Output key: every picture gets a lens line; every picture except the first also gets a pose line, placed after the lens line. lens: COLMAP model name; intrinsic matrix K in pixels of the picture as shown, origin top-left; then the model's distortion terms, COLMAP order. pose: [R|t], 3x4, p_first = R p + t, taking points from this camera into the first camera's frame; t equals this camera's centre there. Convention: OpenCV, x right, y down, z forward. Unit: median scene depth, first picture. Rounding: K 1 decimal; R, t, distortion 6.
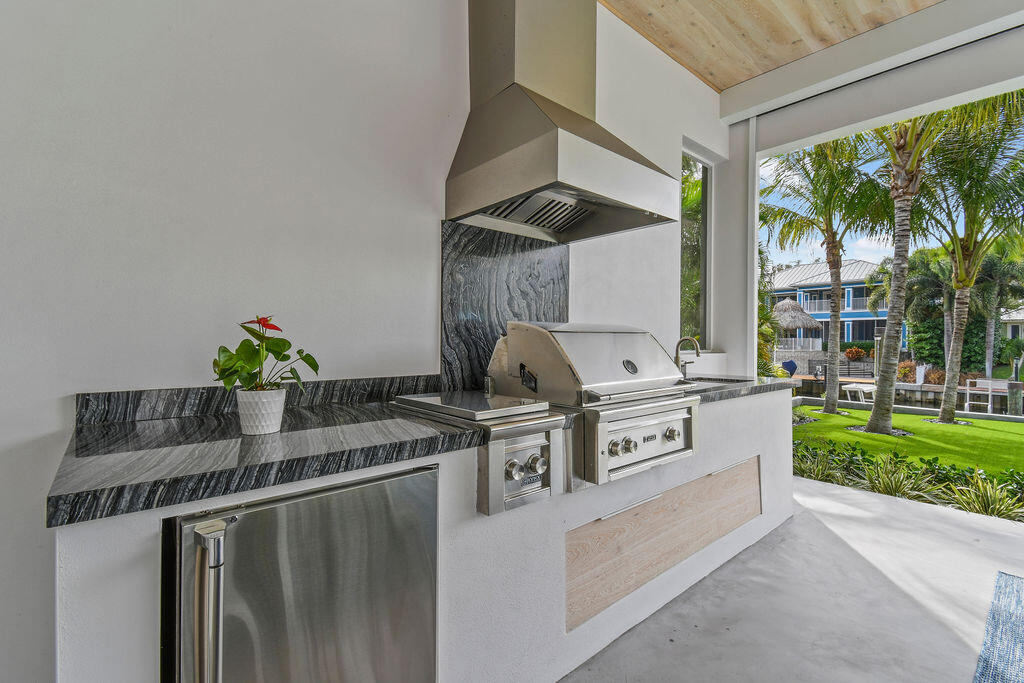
lens RADIAL K [[455.9, 0, 525.3], [0, 455.9, 342.3], [0, 0, 1]] dist [0.018664, 0.000148]
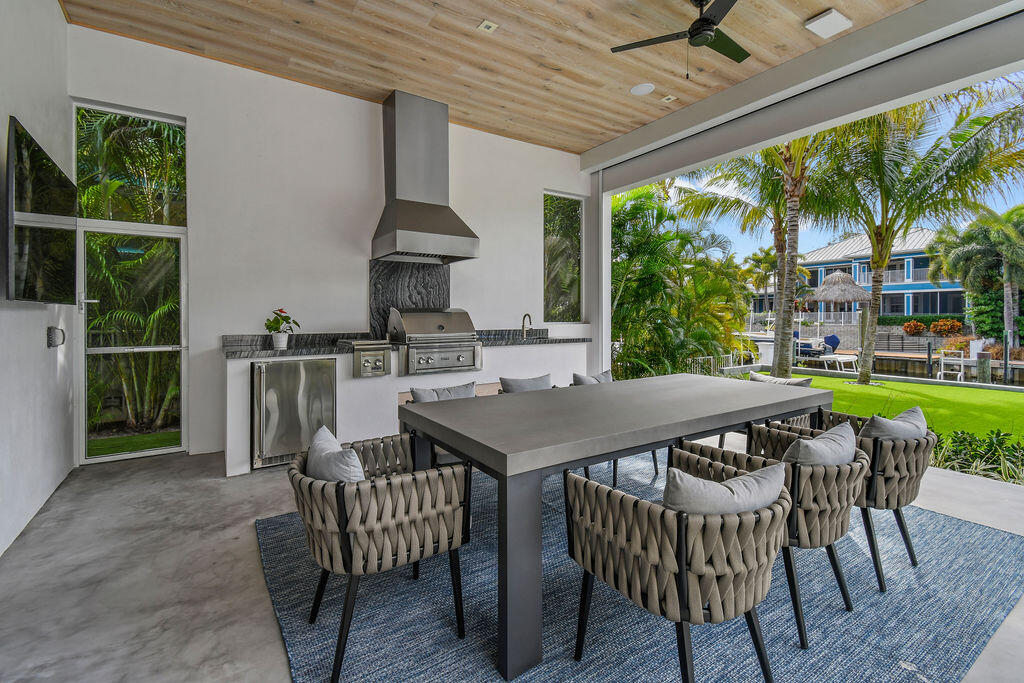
lens RADIAL K [[467.4, 0, 531.3], [0, 467.4, 319.1], [0, 0, 1]] dist [0.031631, -0.000078]
pose [[0.993282, -0.007588, -0.115468, 0.153632], [0.007620, 0.999971, -0.000171, 0.002736], [0.115466, -0.000710, 0.993311, -0.203335]]
